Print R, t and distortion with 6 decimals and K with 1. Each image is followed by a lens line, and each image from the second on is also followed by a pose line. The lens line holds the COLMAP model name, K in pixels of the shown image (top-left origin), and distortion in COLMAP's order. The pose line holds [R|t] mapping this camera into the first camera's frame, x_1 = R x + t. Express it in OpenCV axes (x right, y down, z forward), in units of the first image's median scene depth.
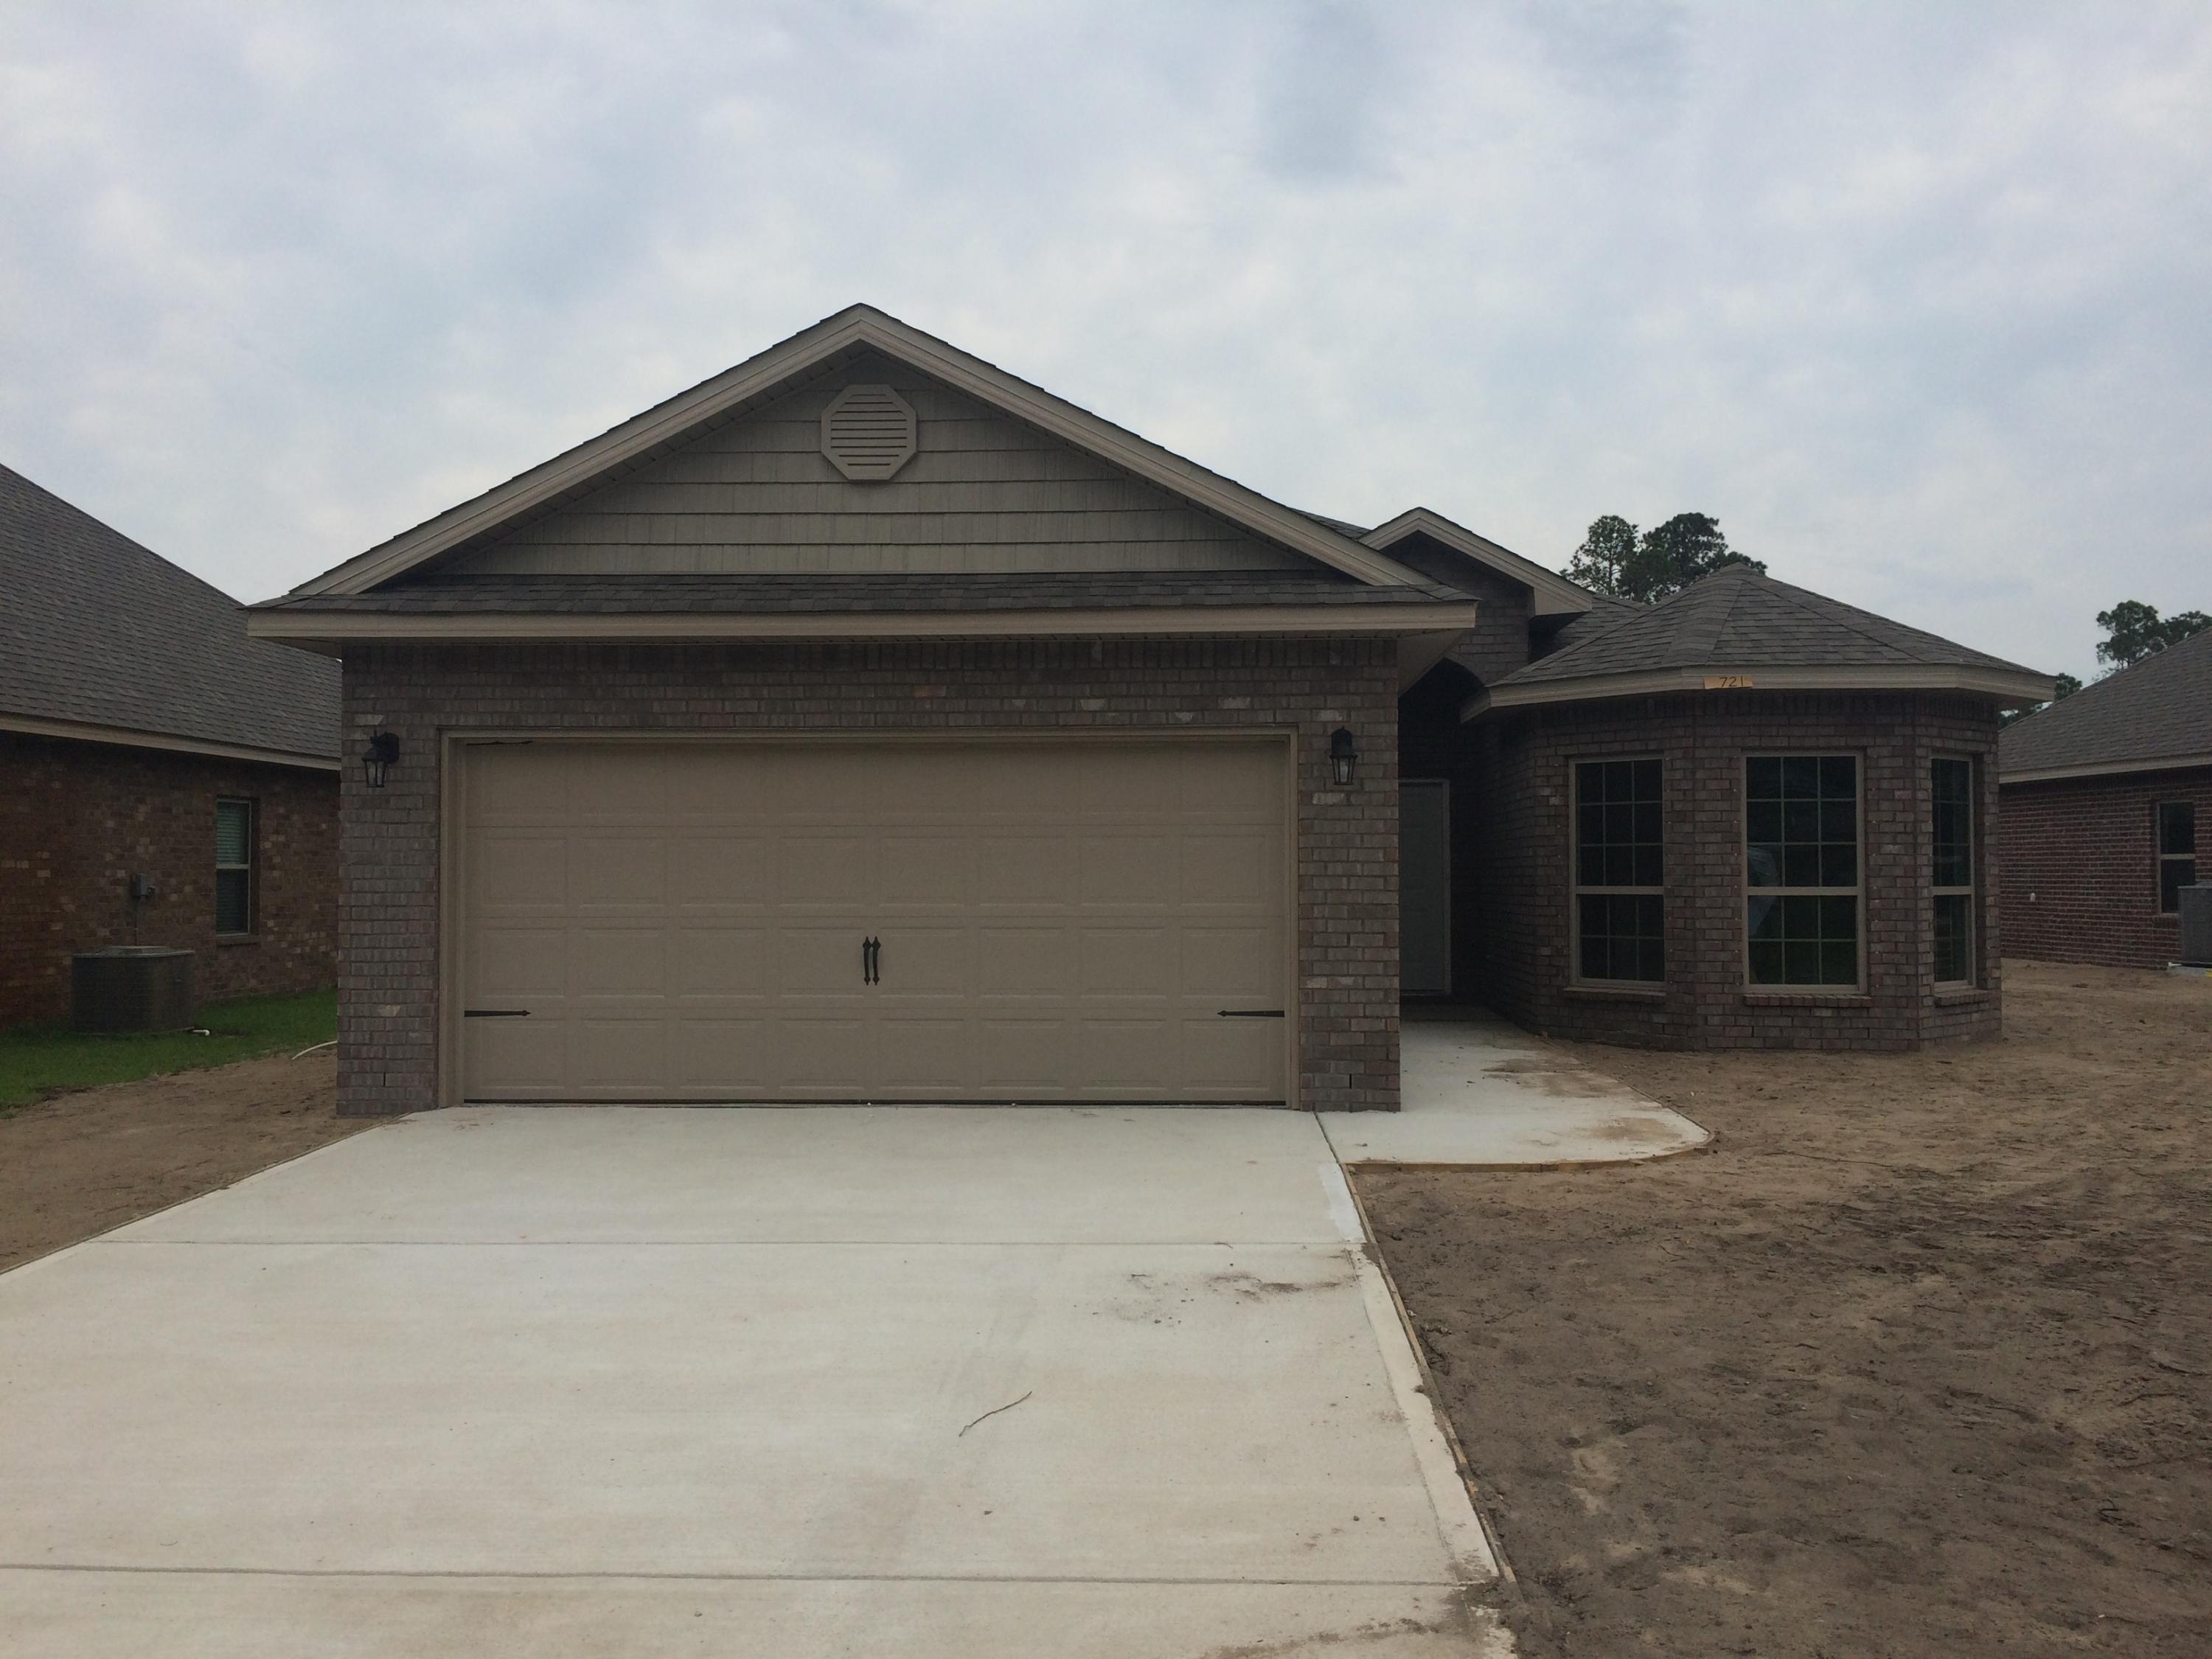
lens RADIAL K [[1877.3, 0, 1103.6], [0, 1877.3, 834.3], [0, 0, 1]] dist [-0.006287, -0.007208]
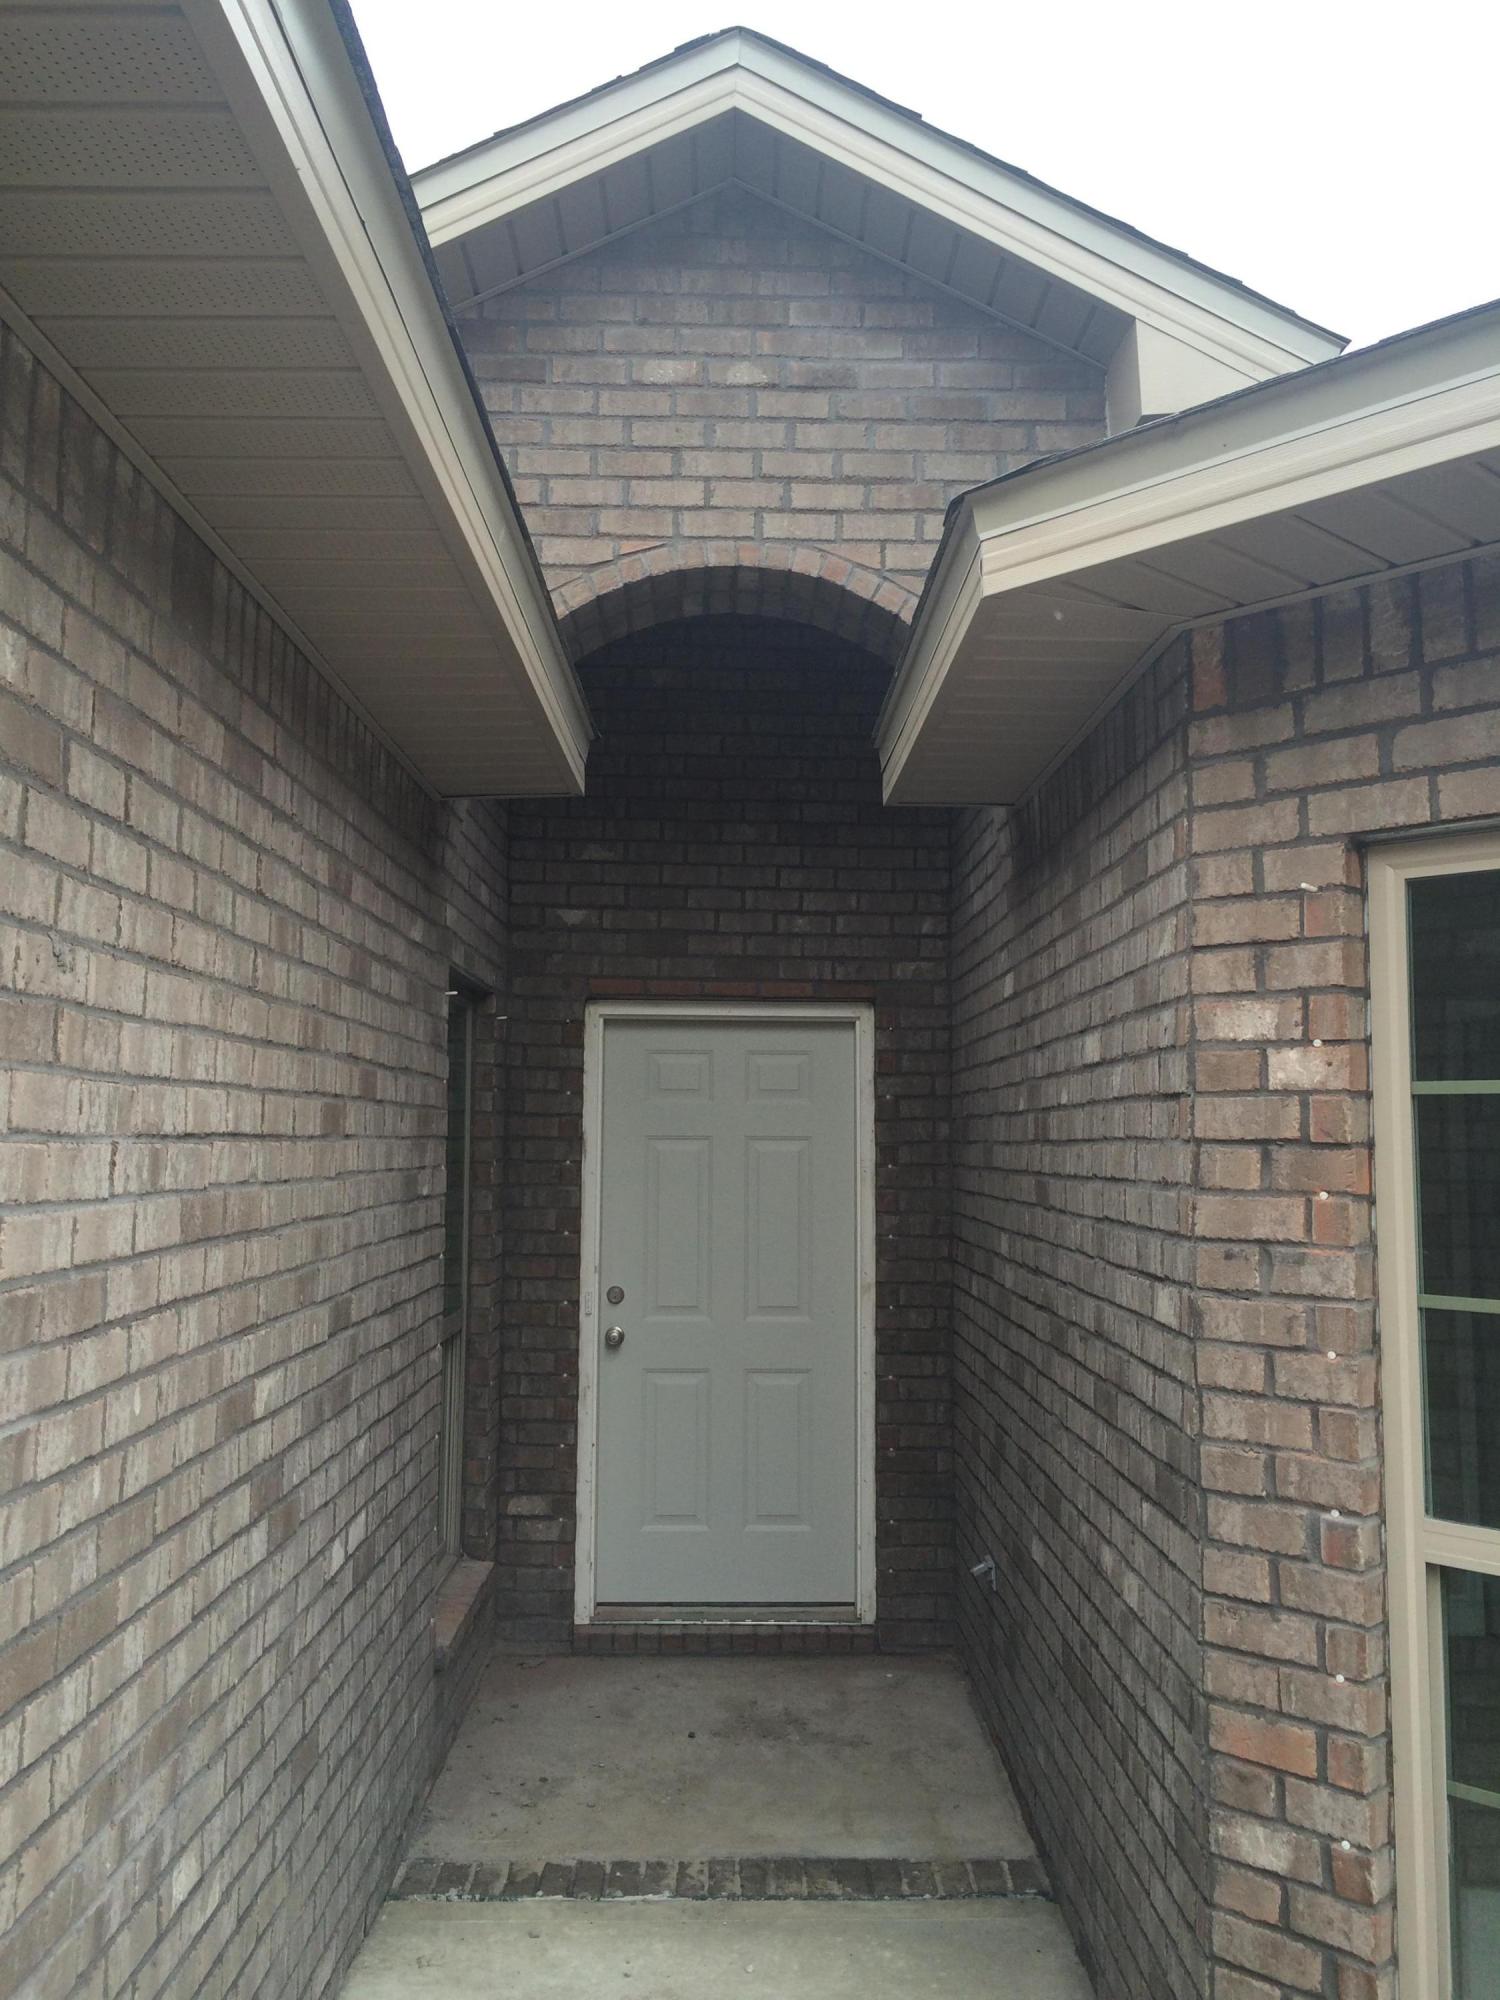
lens RADIAL K [[1697.4, 0, 752.6], [0, 1697.4, 996.9], [0, 0, 1]] dist [-0.006287, -0.007208]
pose [[0.998001, 0.012171, 0.062011, 0.170789], [-0.008376, 0.998097, -0.061098, -0.013726], [-0.062637, 0.060456, 0.996204, 0.821331]]
